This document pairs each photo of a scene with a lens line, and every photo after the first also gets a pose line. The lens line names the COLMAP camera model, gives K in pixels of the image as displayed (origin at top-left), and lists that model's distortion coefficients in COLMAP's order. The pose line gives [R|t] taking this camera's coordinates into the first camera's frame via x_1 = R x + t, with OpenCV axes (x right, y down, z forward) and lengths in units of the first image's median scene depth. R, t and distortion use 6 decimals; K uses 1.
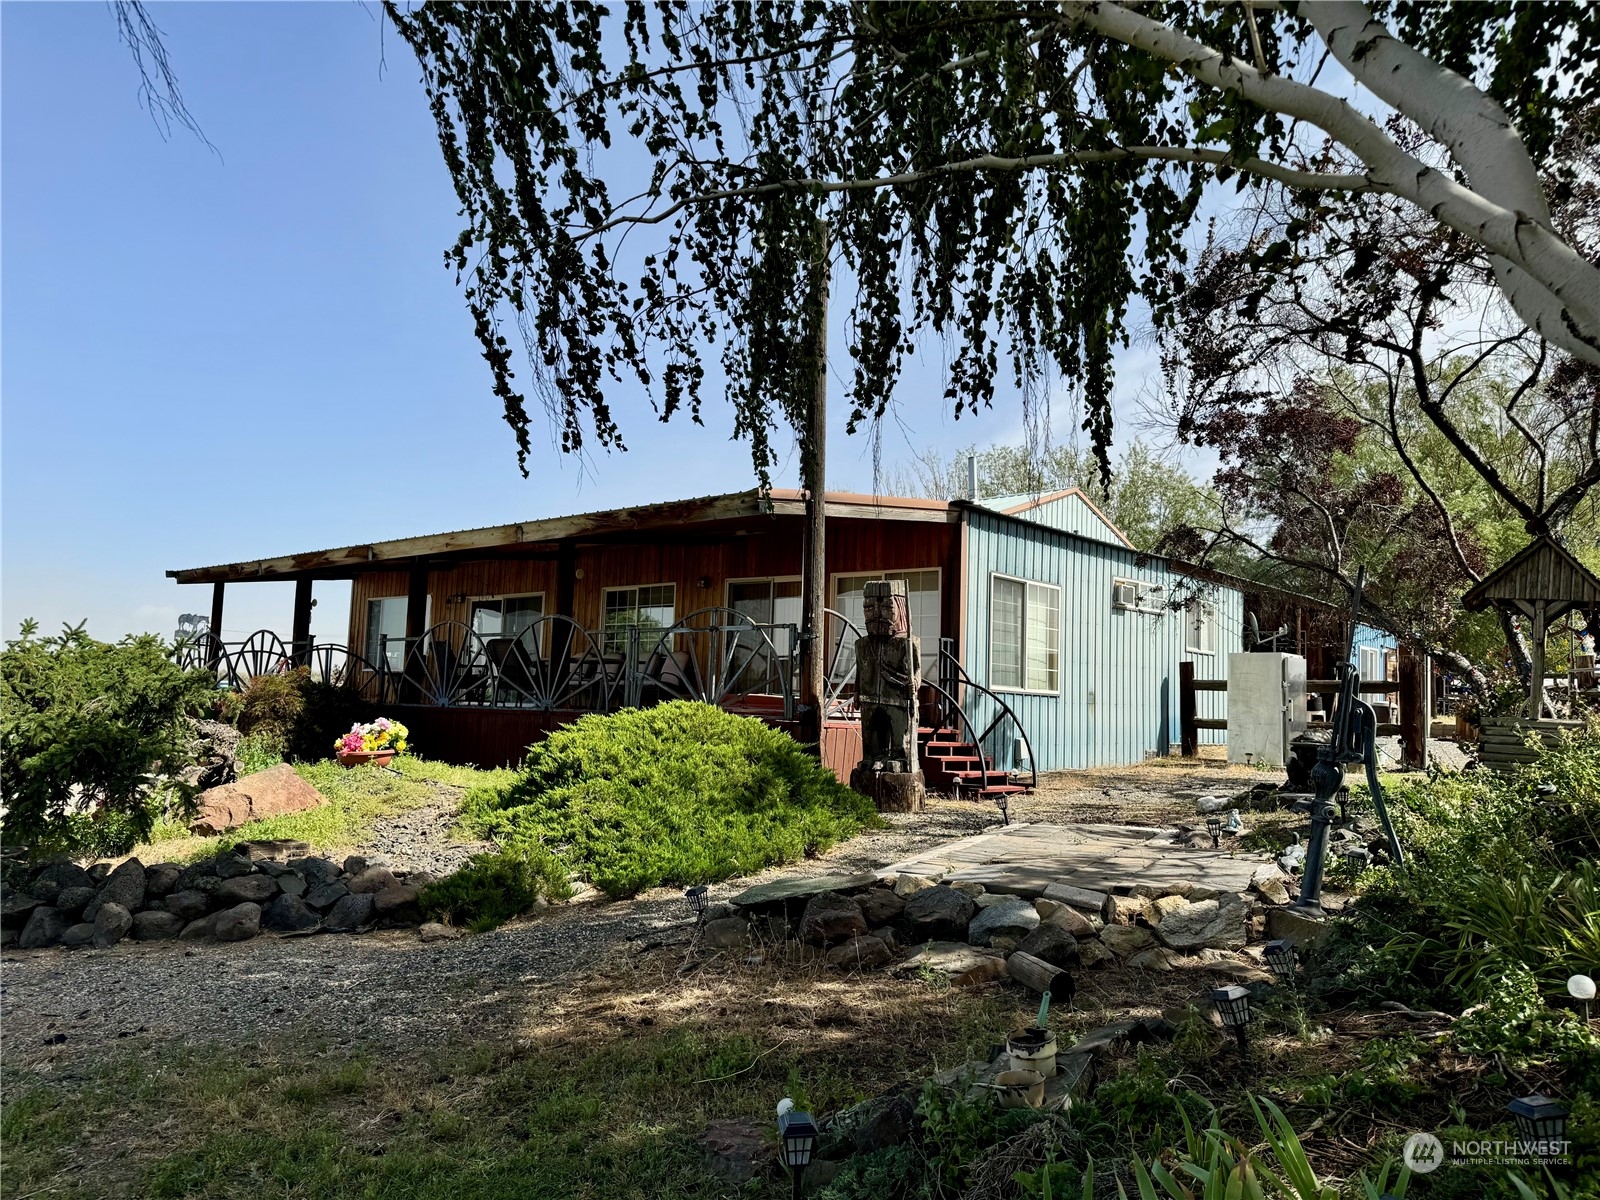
lens RADIAL K [[1121.4, 0, 801.2], [0, 1121.4, 607.9], [0, 0, 1]] dist [0.066549, -0.084219]
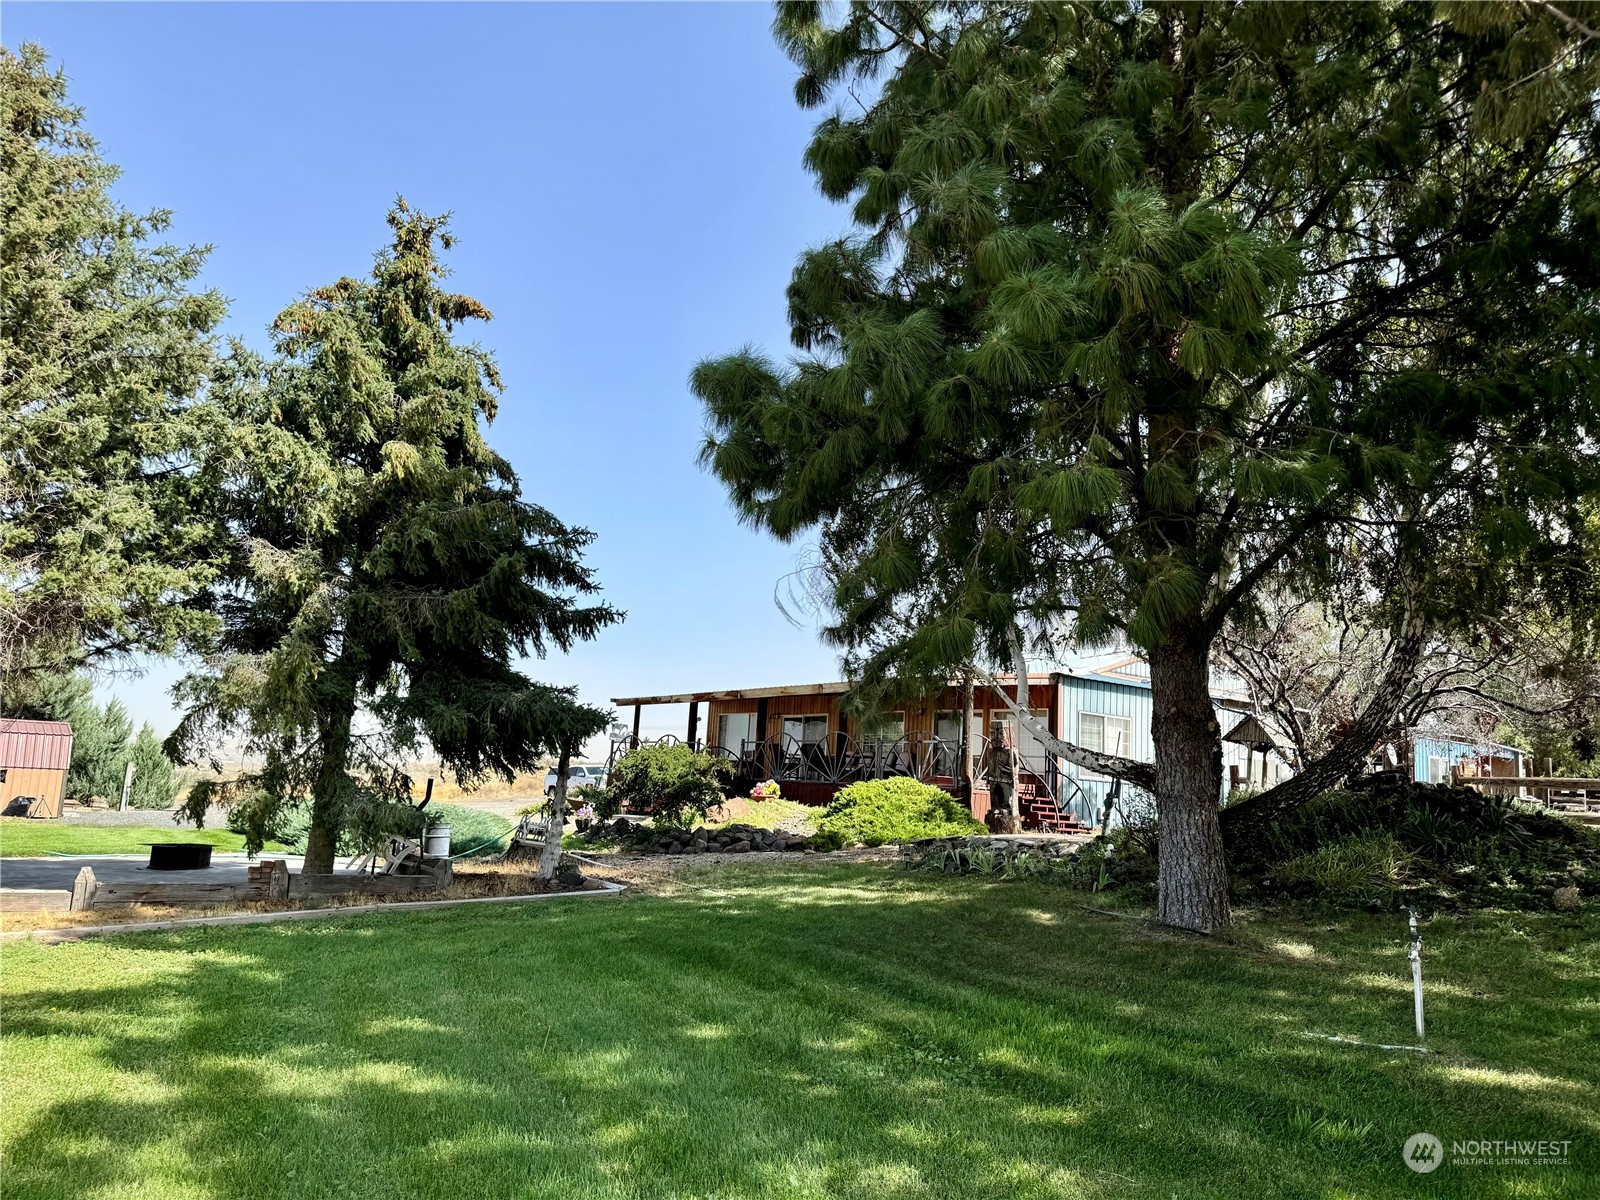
lens RADIAL K [[1121.4, 0, 801.2], [0, 1121.4, 607.9], [0, 0, 1]] dist [0.066549, -0.084219]
pose [[0.975168, -0.011739, -0.221156, 0.191701], [-0.006613, 0.996606, -0.082059, -0.063379], [0.221369, 0.081483, 0.971780, -1.183686]]
